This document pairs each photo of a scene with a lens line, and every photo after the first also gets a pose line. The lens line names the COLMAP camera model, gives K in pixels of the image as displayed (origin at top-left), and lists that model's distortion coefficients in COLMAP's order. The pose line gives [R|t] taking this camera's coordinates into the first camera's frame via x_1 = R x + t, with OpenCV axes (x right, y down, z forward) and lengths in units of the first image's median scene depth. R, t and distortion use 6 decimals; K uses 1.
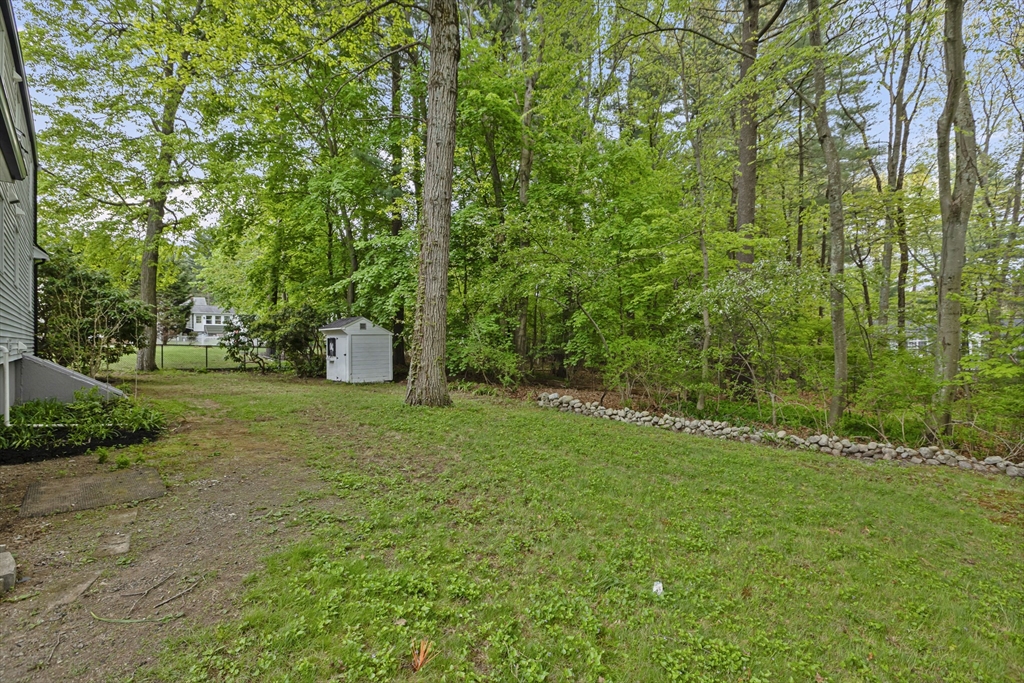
lens RADIAL K [[454.9, 0, 512.0], [0, 454.9, 341.5], [0, 0, 1]] dist [-0.000254, -0.000029]
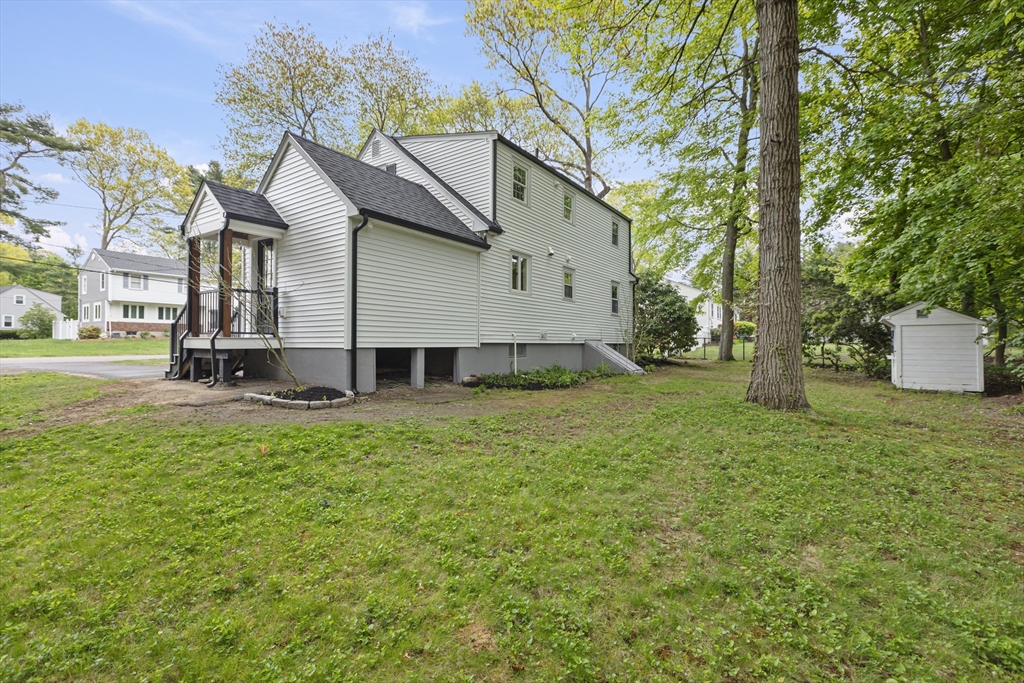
lens RADIAL K [[454.9, 0, 512.0], [0, 454.9, 341.5], [0, 0, 1]] dist [-0.000254, -0.000029]
pose [[0.198872, 0.000579, -0.980025, 0.263308], [-0.003163, 0.999995, -0.000051, 0.014488], [0.980020, 0.003110, 0.198873, 0.199610]]
